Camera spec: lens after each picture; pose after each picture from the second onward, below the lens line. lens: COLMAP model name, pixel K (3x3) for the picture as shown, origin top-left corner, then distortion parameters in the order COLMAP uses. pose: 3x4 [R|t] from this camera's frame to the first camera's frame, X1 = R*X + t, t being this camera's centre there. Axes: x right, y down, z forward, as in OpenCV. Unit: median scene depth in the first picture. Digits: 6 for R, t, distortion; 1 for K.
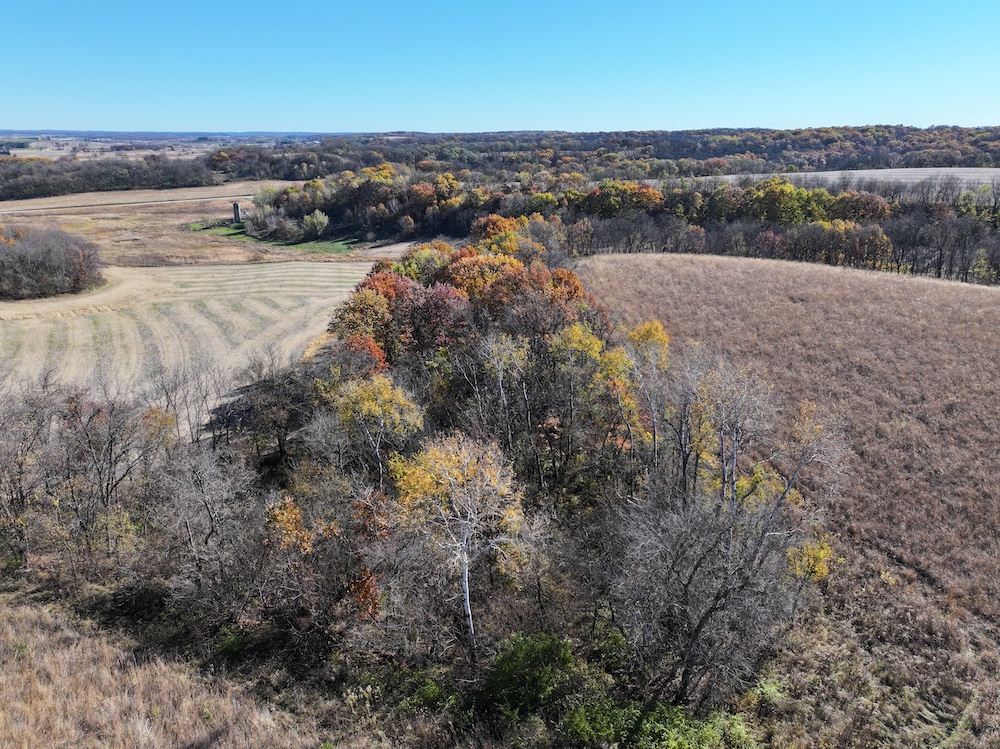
lens RADIAL K [[704.7, 0, 500.6], [0, 704.7, 374.0], [0, 0, 1]] dist [0.008726, 0.007101]
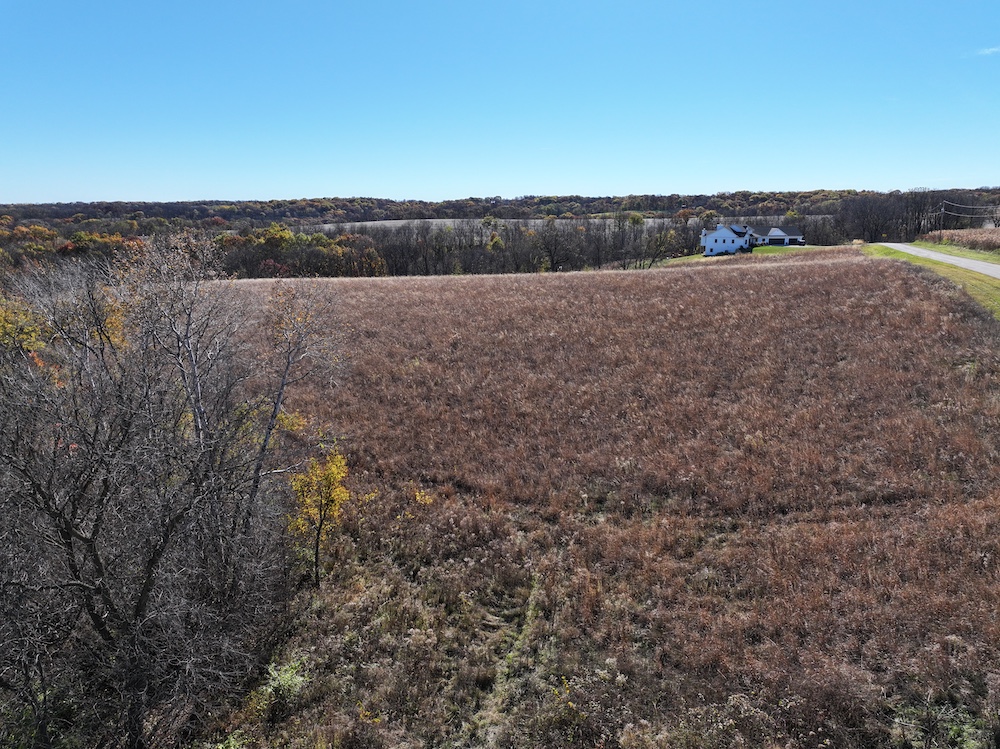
lens RADIAL K [[704.7, 0, 499.9], [0, 704.7, 375.0], [0, 0, 1]] dist [0.008726, 0.007101]
pose [[0.795864, -0.144758, 0.587917, 0.173442], [0.206851, 0.977582, -0.039311, 0.212020], [-0.569047, 0.152898, 0.807966, 0.296641]]
